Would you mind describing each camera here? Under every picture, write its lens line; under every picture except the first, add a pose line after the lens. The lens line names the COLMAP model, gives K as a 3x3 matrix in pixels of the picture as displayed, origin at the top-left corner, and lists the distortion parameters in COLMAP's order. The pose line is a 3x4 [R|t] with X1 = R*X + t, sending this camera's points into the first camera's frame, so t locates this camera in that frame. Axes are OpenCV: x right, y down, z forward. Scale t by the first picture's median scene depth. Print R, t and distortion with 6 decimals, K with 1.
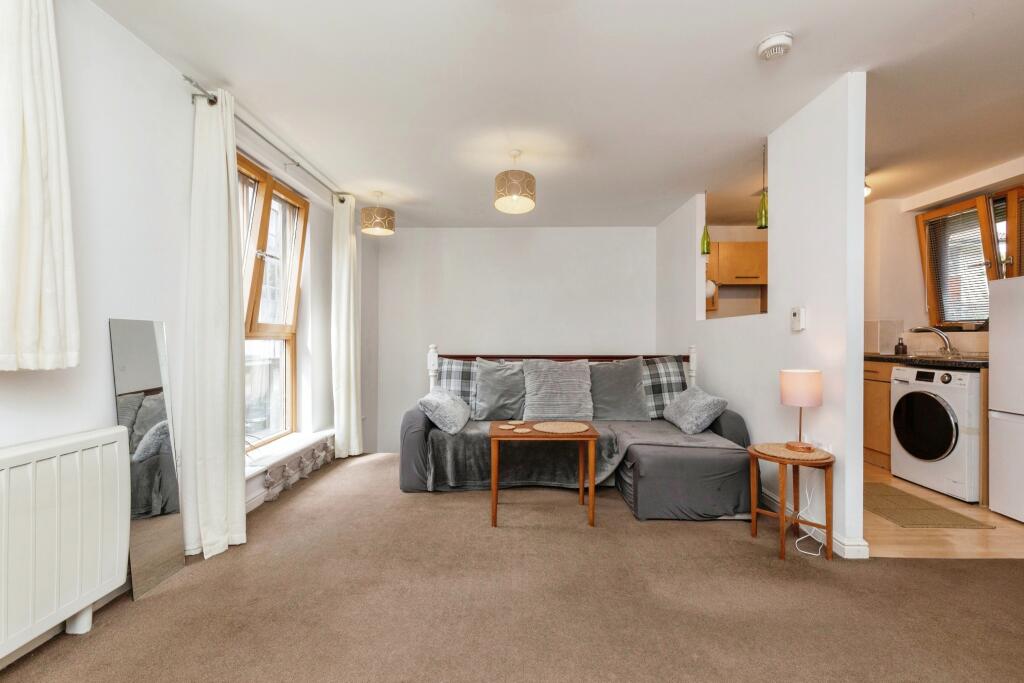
lens RADIAL K [[467.2, 0, 515.8], [0, 467.2, 342.8], [0, 0, 1]] dist [0.002154, 0.000412]
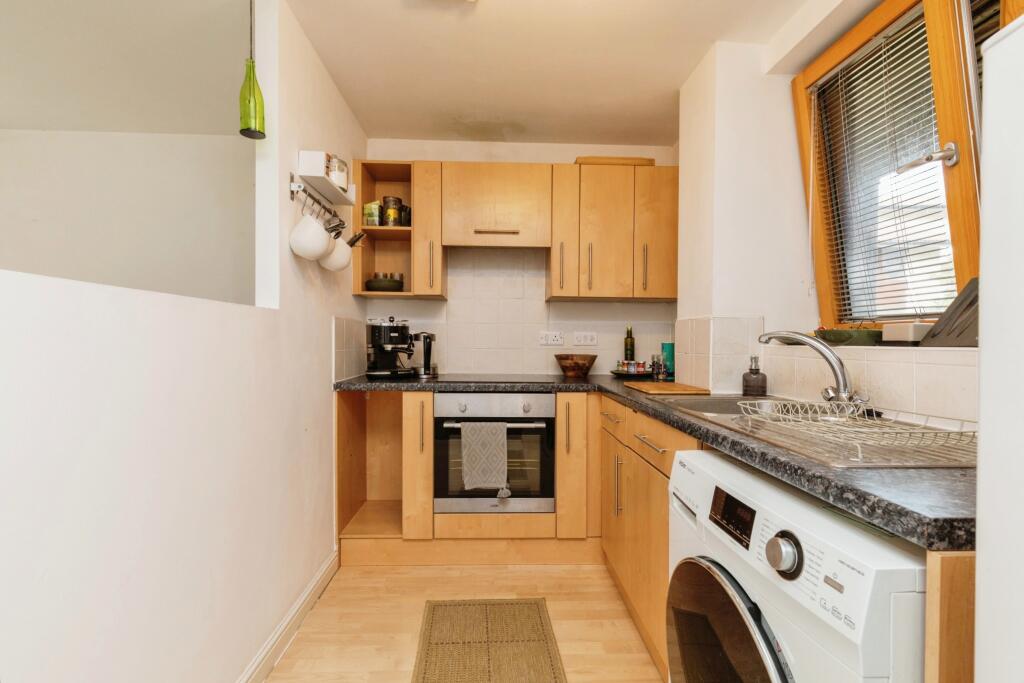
lens RADIAL K [[467.2, 0, 508.7], [0, 467.2, 345.3], [0, 0, 1]] dist [0.002154, 0.000412]
pose [[0.998533, 0.014605, 0.052139, 0.593335], [-0.014433, 0.999889, -0.003684, -0.017162], [-0.052187, 0.002926, 0.998633, 0.599649]]
